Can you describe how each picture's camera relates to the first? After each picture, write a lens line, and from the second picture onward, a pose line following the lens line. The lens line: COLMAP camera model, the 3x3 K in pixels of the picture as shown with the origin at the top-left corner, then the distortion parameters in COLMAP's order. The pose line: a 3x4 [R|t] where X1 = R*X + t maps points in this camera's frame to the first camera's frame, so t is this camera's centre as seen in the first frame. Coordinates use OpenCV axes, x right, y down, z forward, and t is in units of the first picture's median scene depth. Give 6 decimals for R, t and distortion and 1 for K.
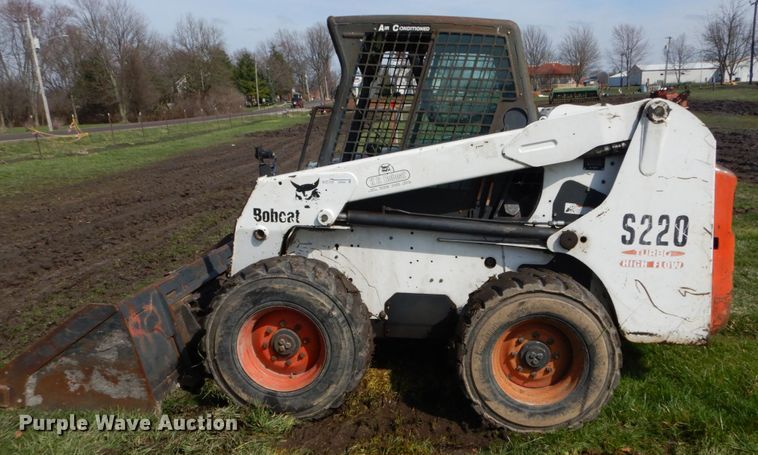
lens RADIAL K [[510.4, 0, 386.9], [0, 510.4, 250.5], [0, 0, 1]] dist [-0.008561, 0.012639]
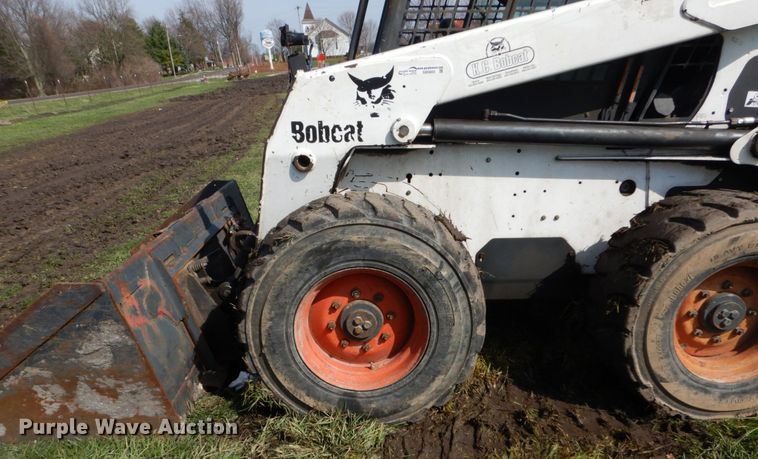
lens RADIAL K [[510.4, 0, 378.0], [0, 510.4, 280.9], [0, 0, 1]] dist [-0.008561, 0.012639]
pose [[0.995958, -0.068768, 0.057784, -0.210410], [0.058955, 0.985825, 0.157075, 0.022466], [-0.067766, -0.153033, 0.985895, 0.330678]]
